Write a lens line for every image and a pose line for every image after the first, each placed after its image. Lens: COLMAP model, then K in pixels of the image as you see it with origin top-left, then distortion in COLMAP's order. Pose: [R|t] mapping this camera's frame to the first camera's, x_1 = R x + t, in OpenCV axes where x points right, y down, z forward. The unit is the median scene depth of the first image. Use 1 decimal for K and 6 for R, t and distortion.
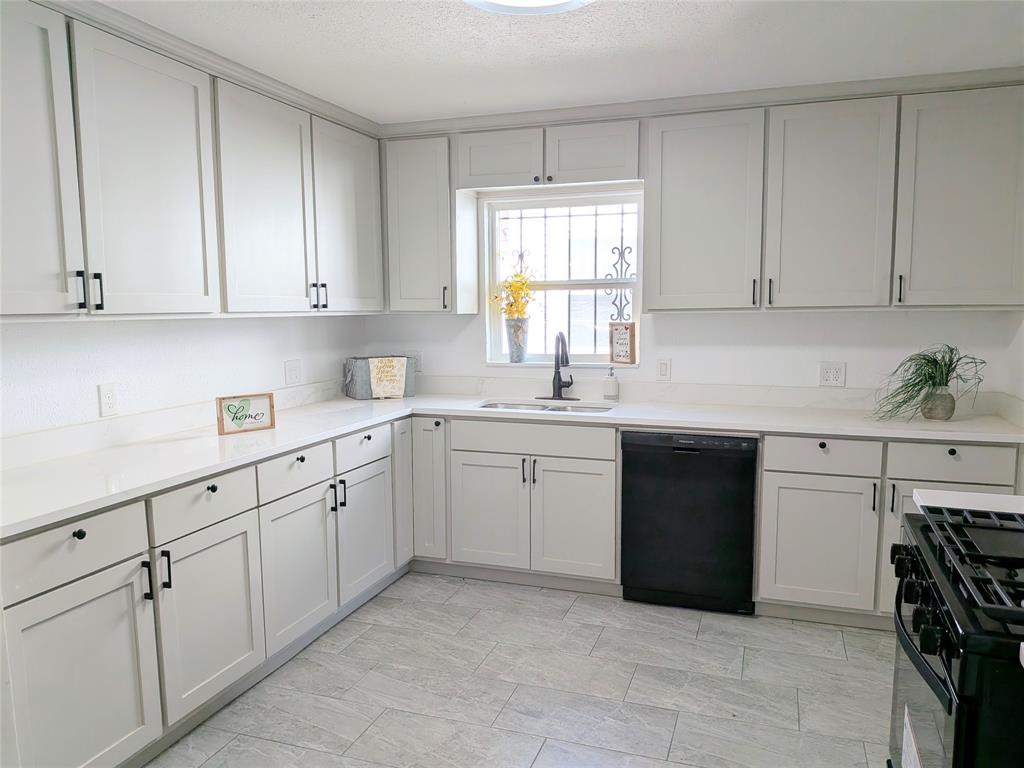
lens RADIAL K [[736.1, 0, 522.1], [0, 736.1, 386.9], [0, 0, 1]] dist [0.064759, -0.082239]
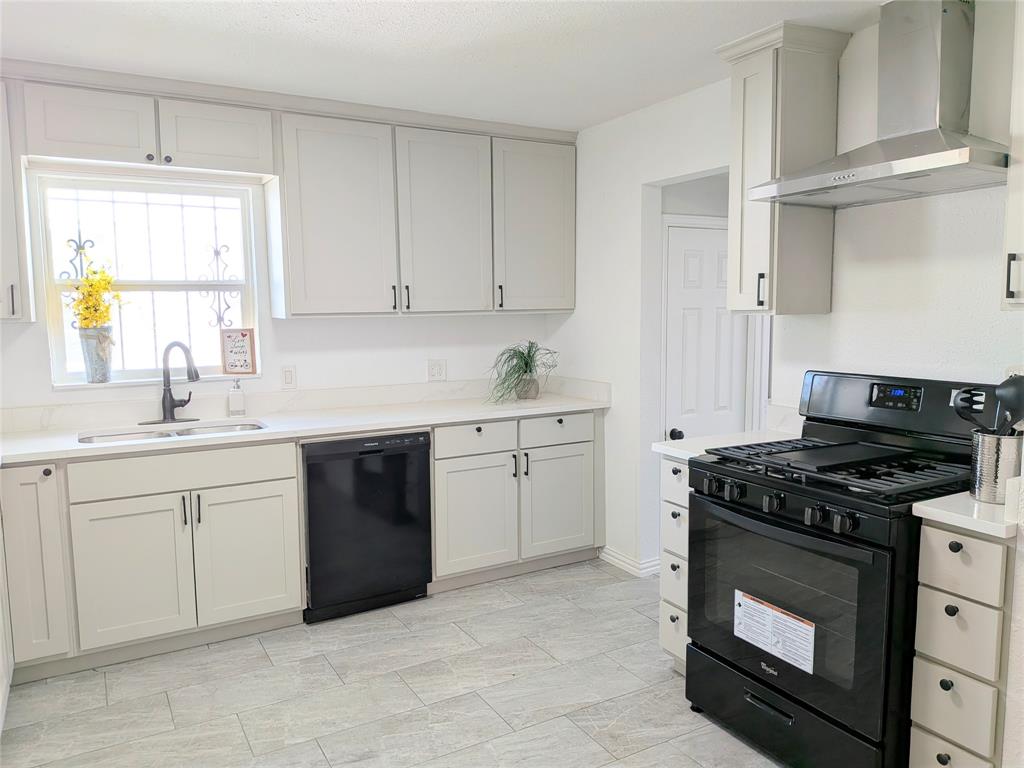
lens RADIAL K [[736.1, 0, 517.9], [0, 736.1, 379.2], [0, 0, 1]] dist [0.064759, -0.082239]
pose [[0.663888, -0.075095, 0.744052, -0.359750], [0.086766, 0.995961, 0.023102, -0.019284], [-0.742782, 0.049221, 0.667722, 0.160237]]
